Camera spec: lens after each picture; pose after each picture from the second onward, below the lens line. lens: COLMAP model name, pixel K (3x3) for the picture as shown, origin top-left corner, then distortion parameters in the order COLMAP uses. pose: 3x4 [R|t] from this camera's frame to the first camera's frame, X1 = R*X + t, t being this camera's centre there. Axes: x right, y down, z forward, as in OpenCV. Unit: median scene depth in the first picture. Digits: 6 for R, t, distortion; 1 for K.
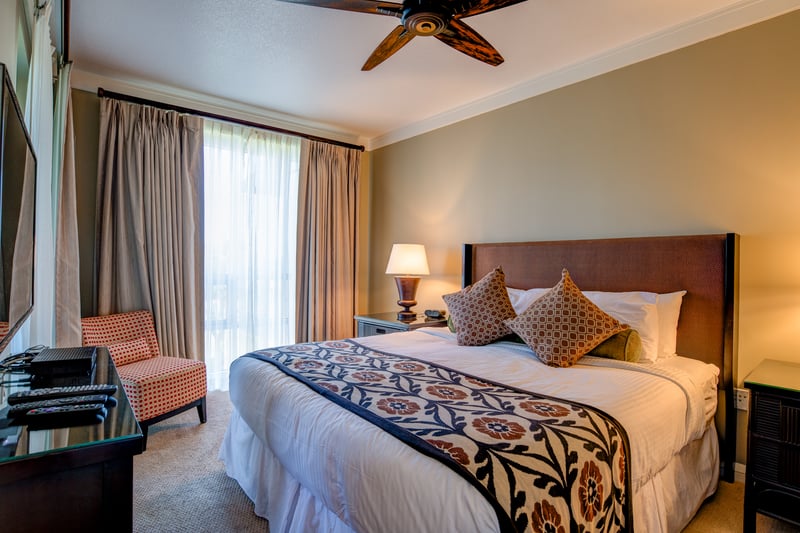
lens RADIAL K [[415.2, 0, 400.0], [0, 415.2, 266.5], [0, 0, 1]] dist [-0.058964, 0.019904]
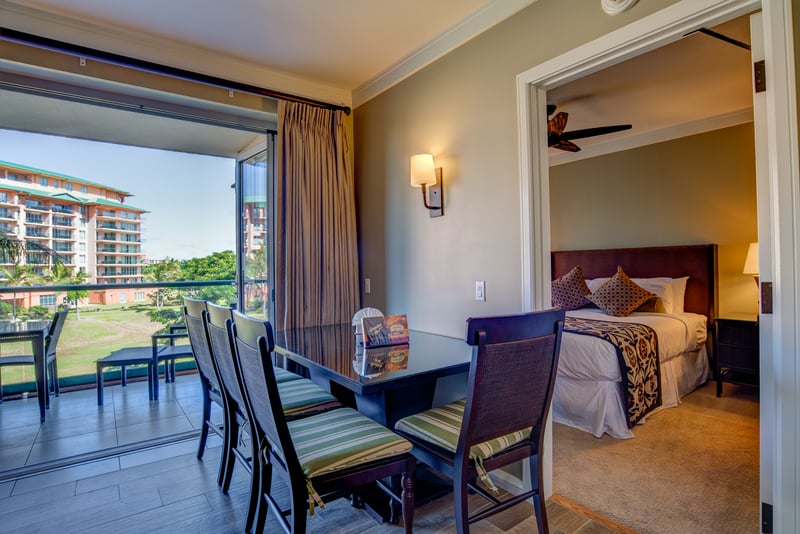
lens RADIAL K [[415.2, 0, 400.0], [0, 415.2, 267.0], [0, 0, 1]] dist [-0.058964, 0.019904]
pose [[0.998015, -0.030589, -0.055049, -0.530876], [0.030431, 0.999530, -0.003705, -0.015139], [0.055136, 0.002023, 0.998477, -0.975240]]
